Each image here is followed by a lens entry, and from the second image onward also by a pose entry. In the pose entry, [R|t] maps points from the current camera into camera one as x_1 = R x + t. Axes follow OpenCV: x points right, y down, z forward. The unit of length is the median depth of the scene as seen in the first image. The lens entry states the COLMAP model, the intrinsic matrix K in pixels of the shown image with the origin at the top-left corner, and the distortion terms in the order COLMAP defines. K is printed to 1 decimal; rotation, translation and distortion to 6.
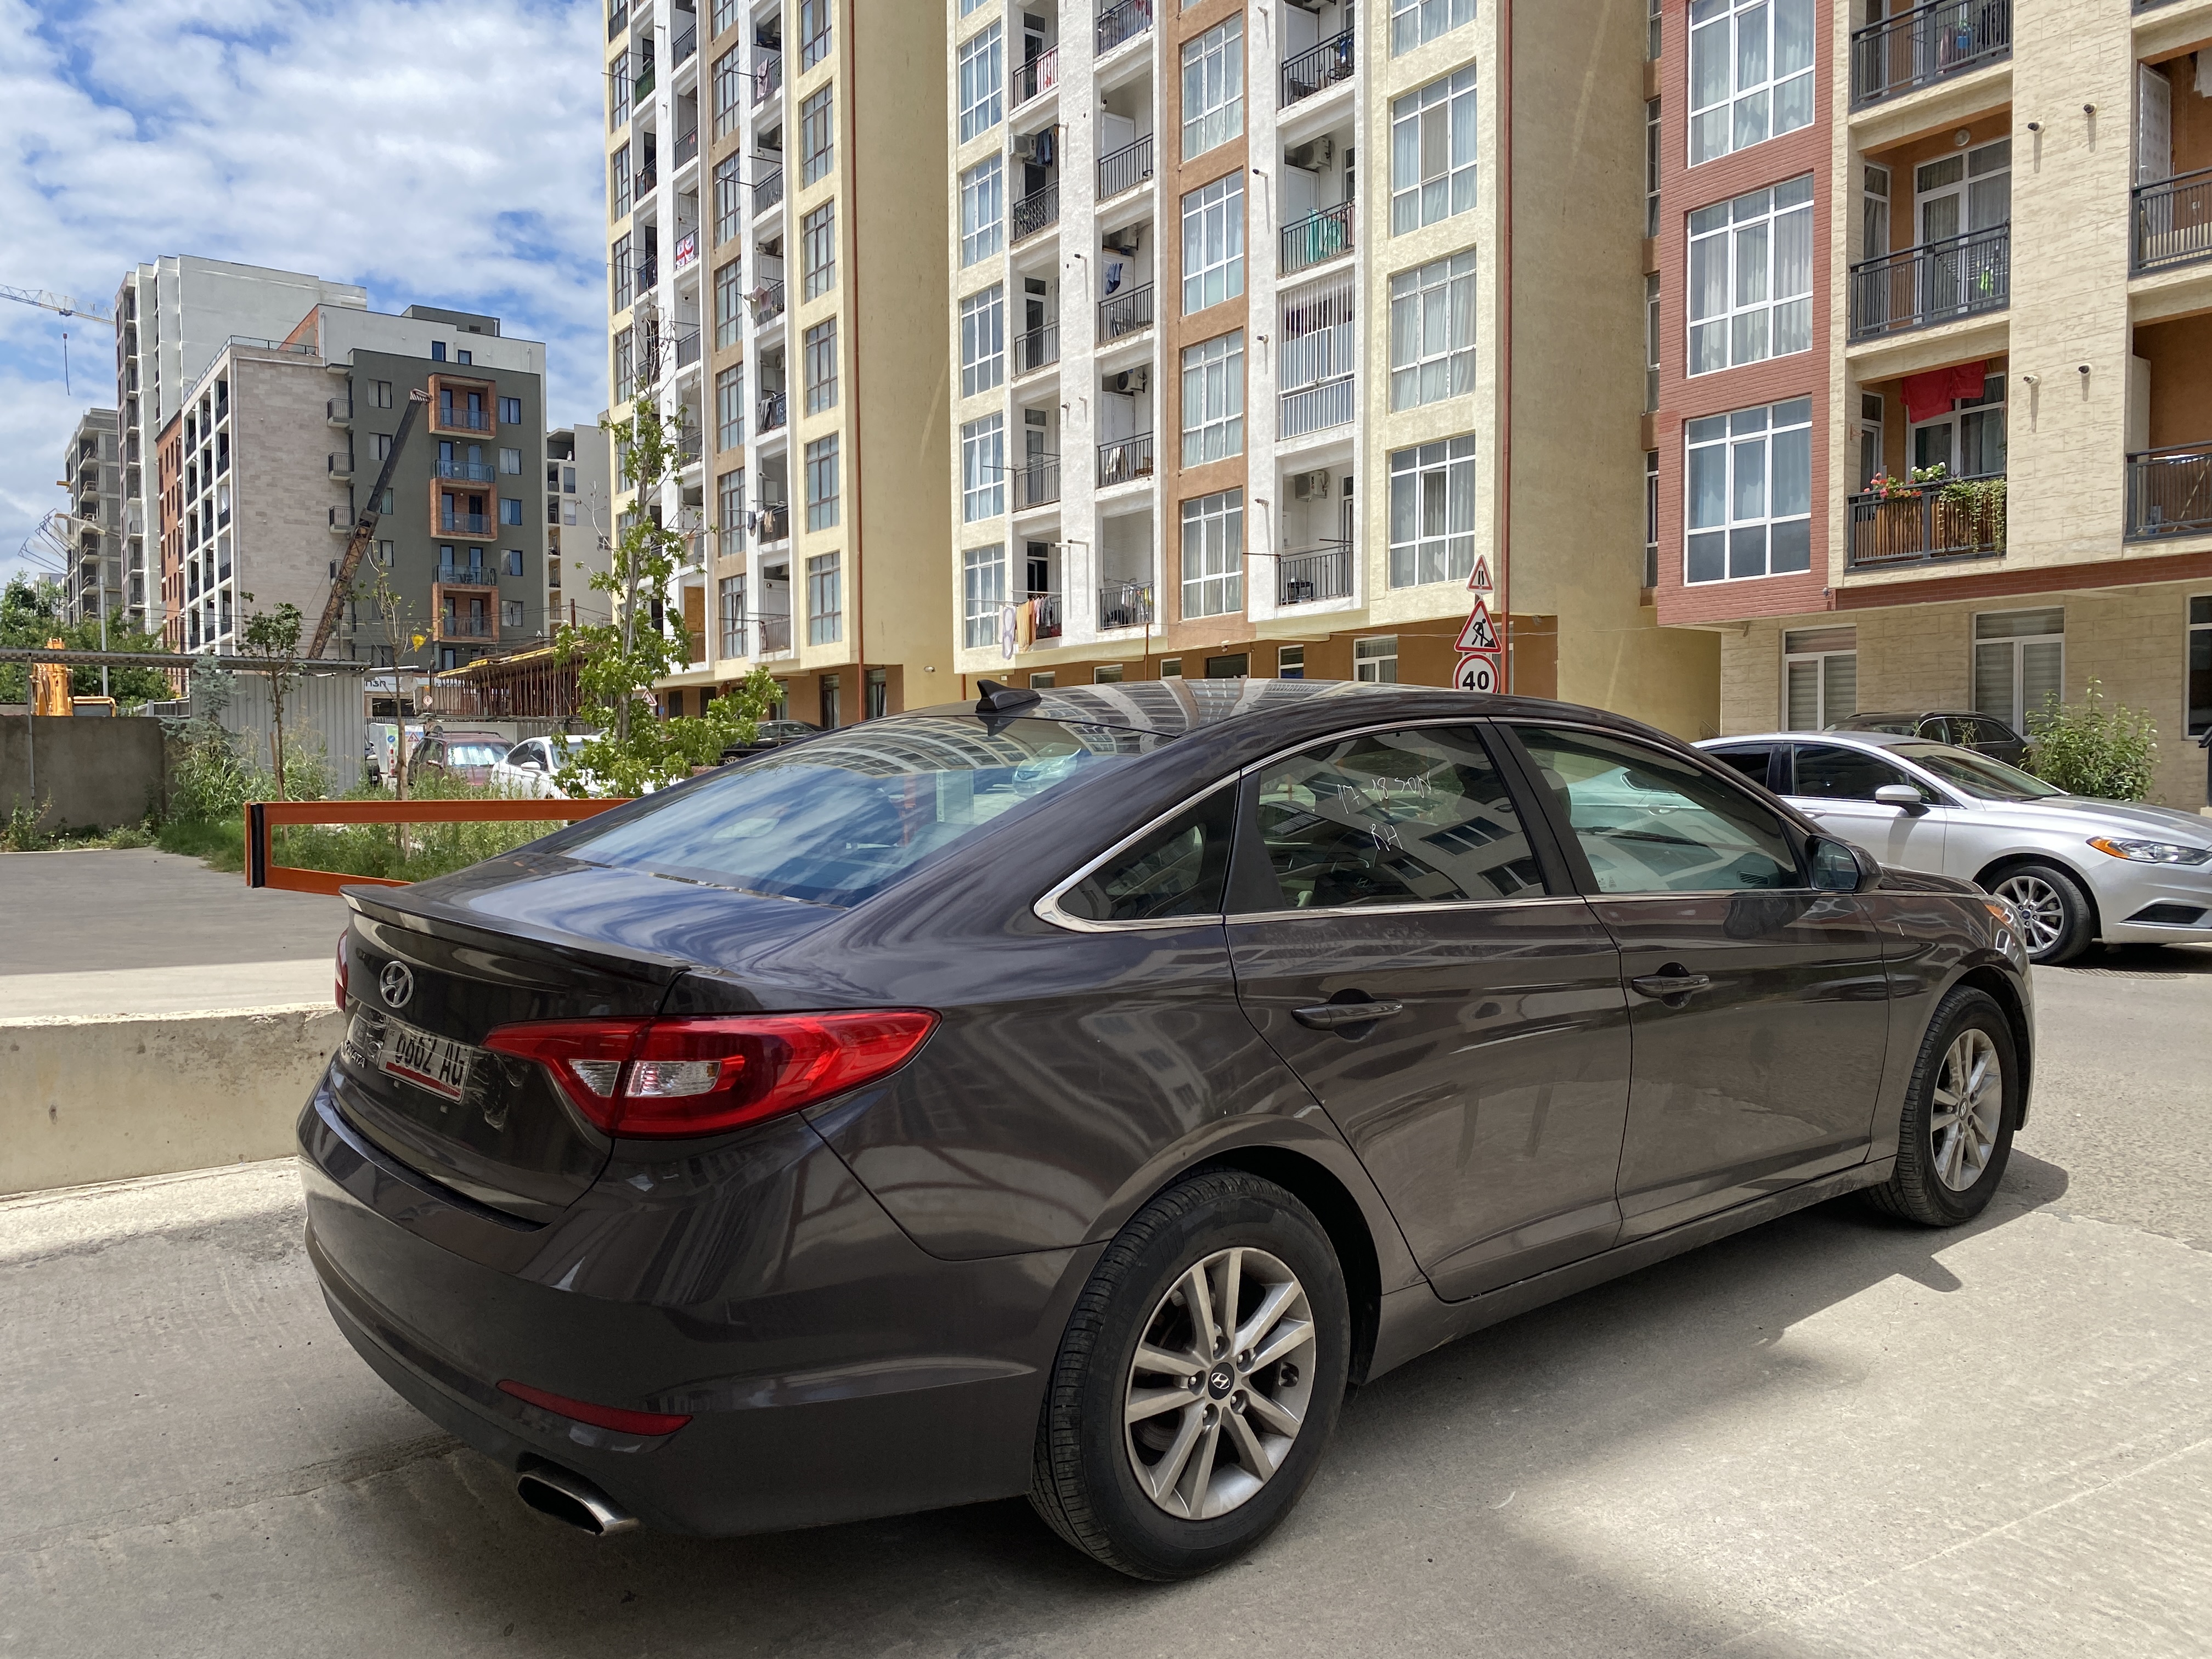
lens RADIAL K [[1685.8, 0, 1086.8], [0, 1685.8, 826.2], [0, 0, 1]] dist [-0.005084, 0.007375]
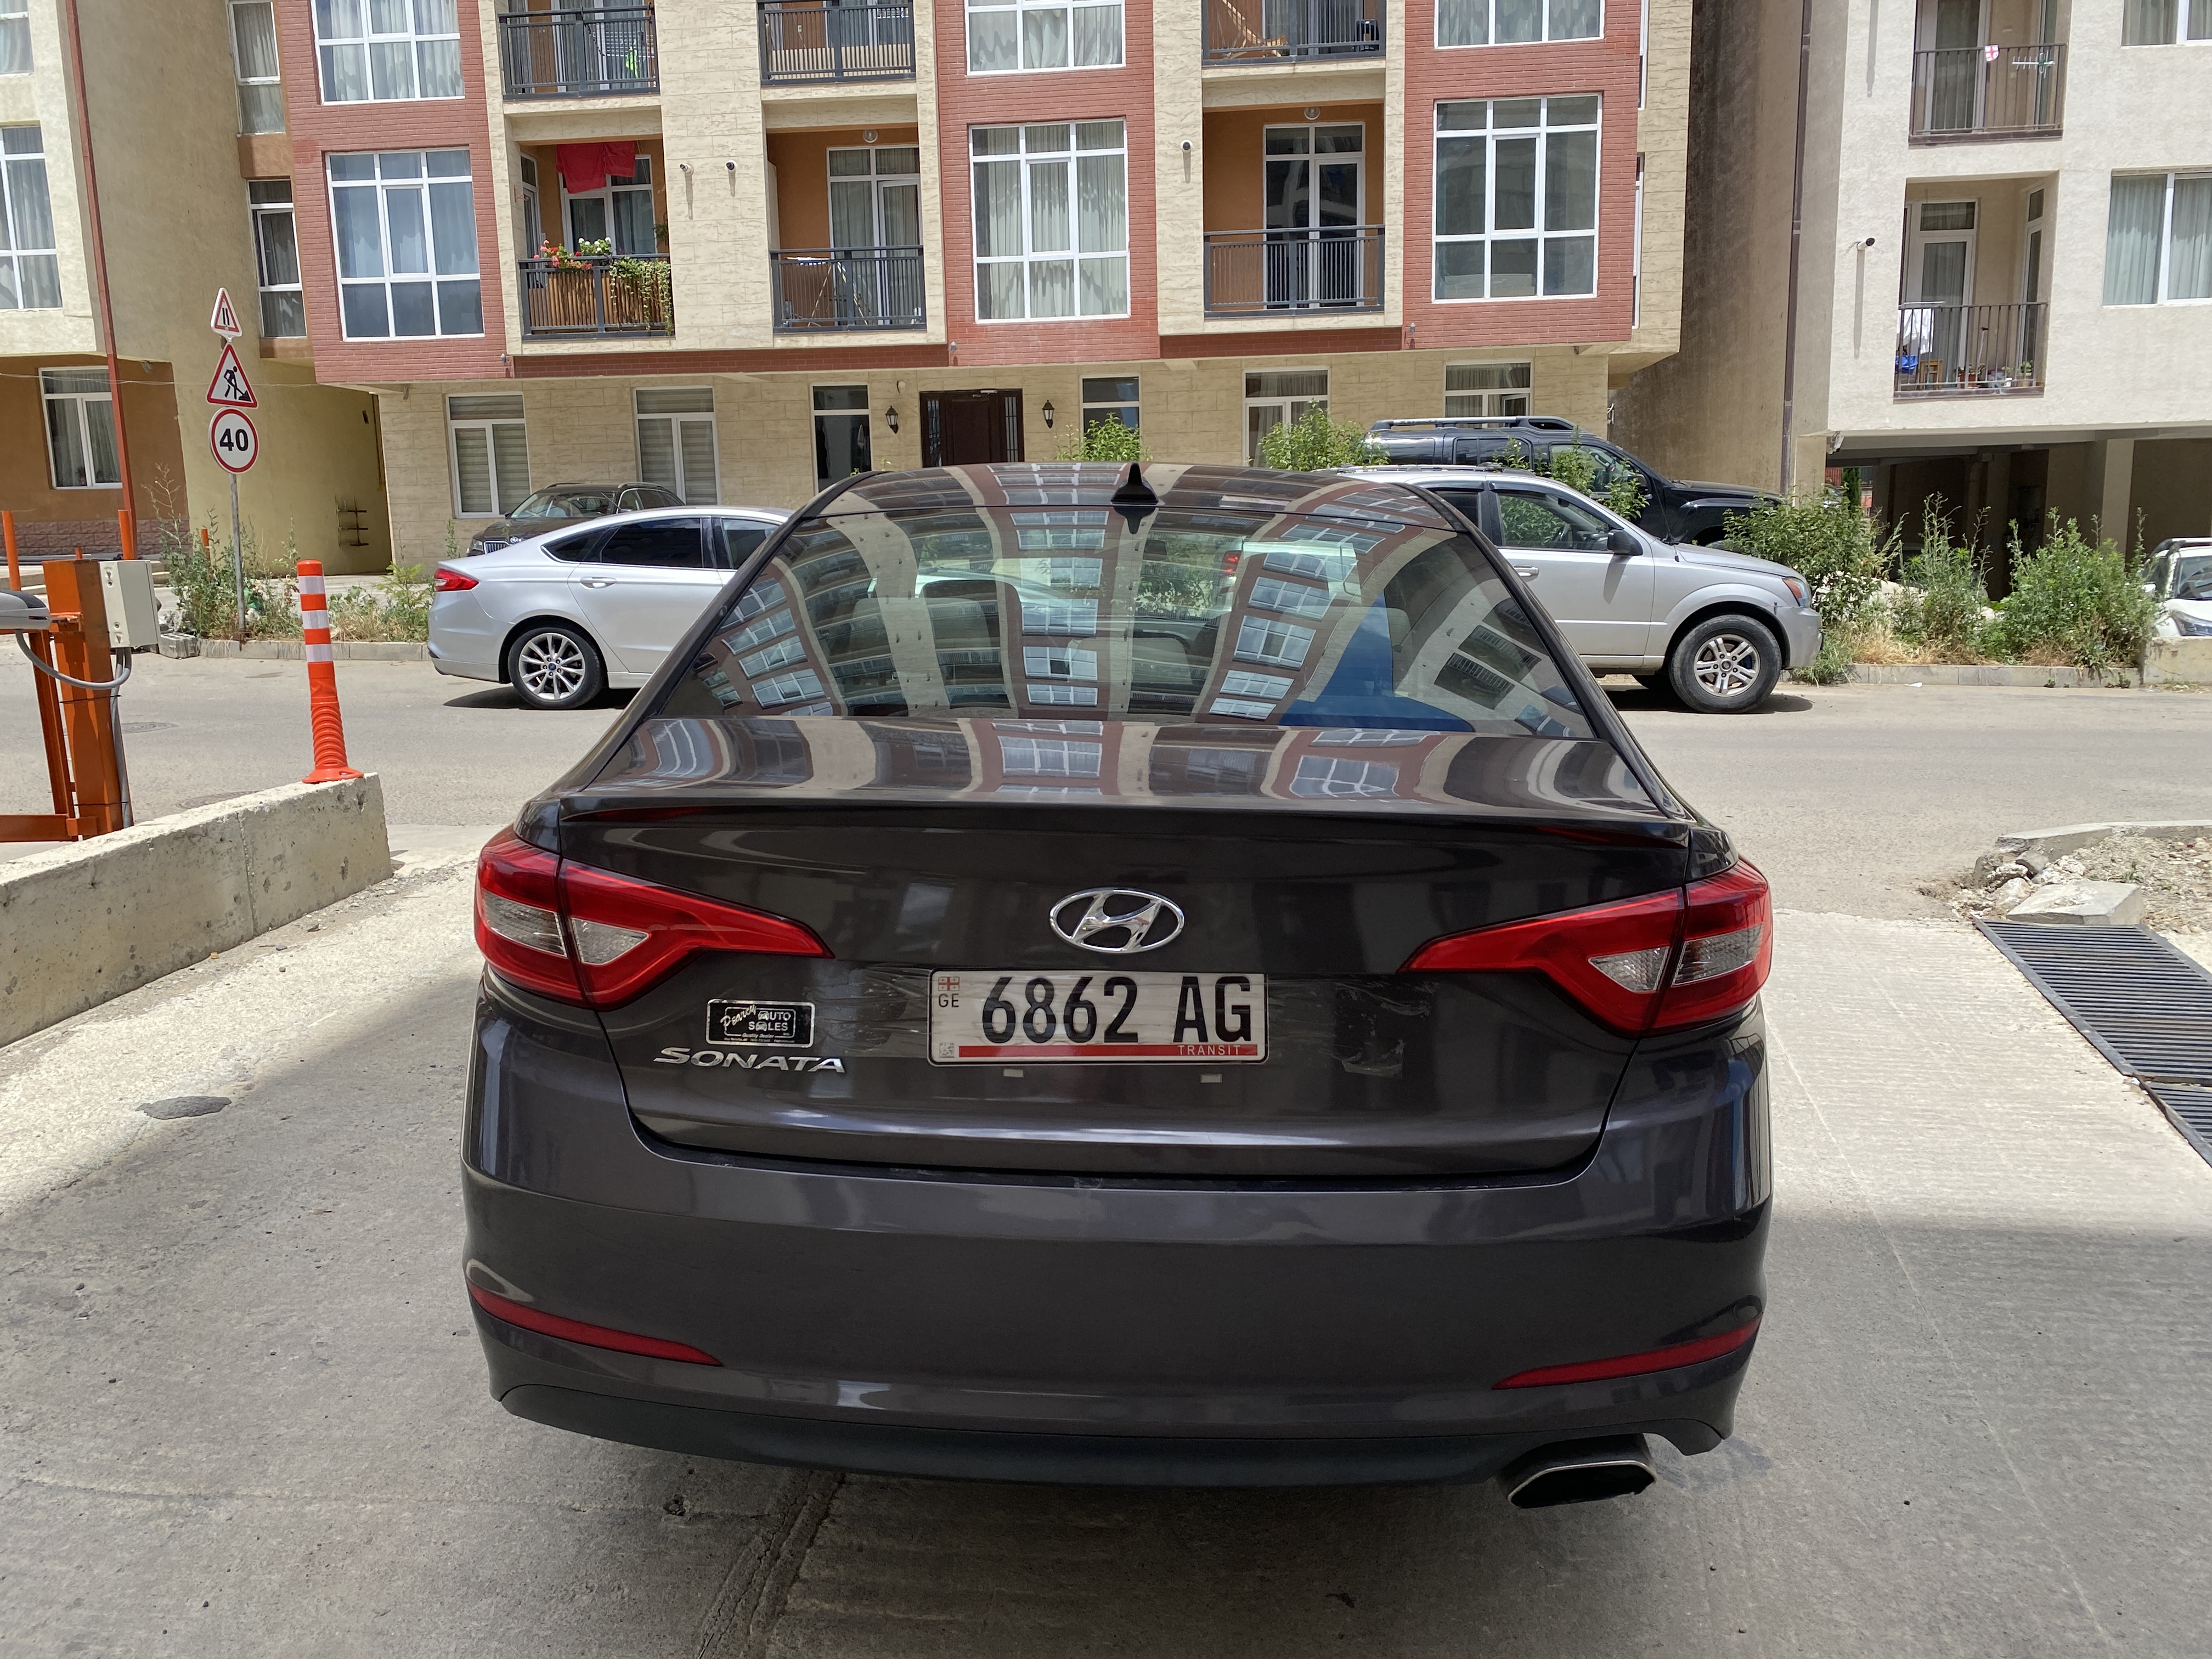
lens RADIAL K [[1685.8, 0, 1086.8], [0, 1685.8, 826.2], [0, 0, 1]] dist [-0.005084, 0.007375]
pose [[0.651797, -0.137458, 0.745833, -0.117108], [0.034825, 0.987825, 0.151623, -0.005449], [-0.757594, -0.072854, 0.648648, 0.077207]]
